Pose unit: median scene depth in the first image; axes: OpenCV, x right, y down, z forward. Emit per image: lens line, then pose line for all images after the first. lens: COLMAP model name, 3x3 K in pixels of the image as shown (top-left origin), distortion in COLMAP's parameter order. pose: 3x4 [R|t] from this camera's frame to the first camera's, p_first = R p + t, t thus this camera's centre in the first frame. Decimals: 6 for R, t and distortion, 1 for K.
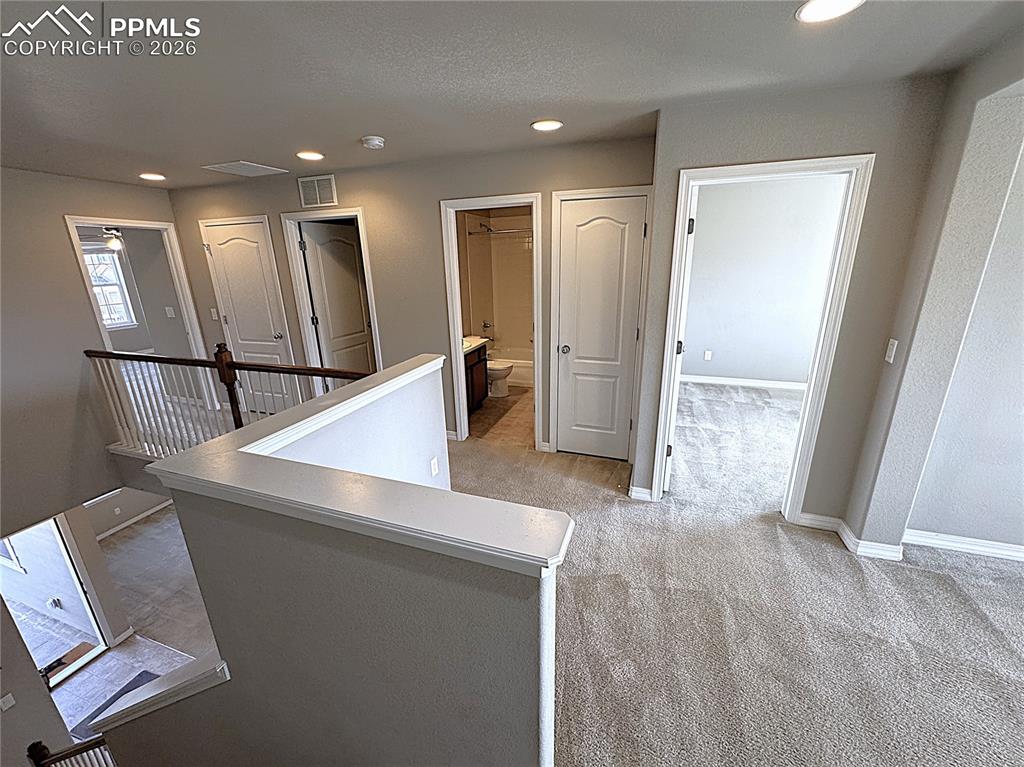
lens RADIAL K [[409.9, 0, 522.6], [0, 409.9, 385.1], [0, 0, 1]] dist [-0.004002, 0.000467]
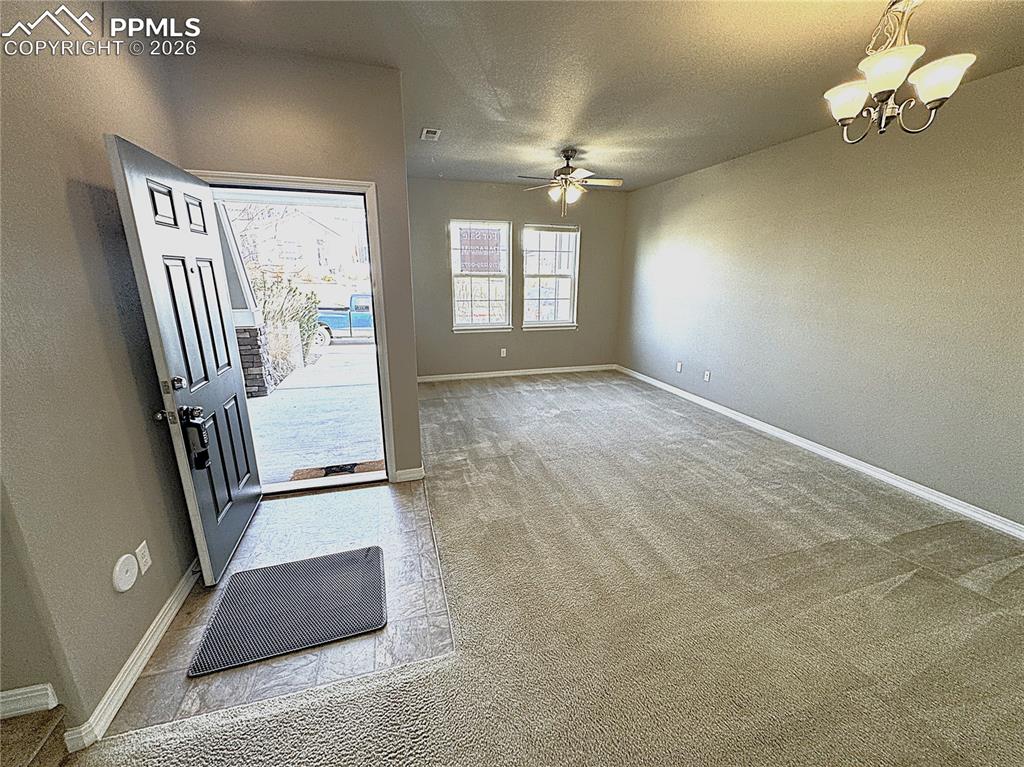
lens RADIAL K [[409.9, 0, 510.1], [0, 409.9, 384.4], [0, 0, 1]] dist [-0.004002, 0.000467]
pose [[0.575577, 0.229131, -0.784991, -0.434010], [-0.254423, 0.962476, 0.094387, 0.366496], [0.777162, 0.145393, 0.612275, 0.670226]]
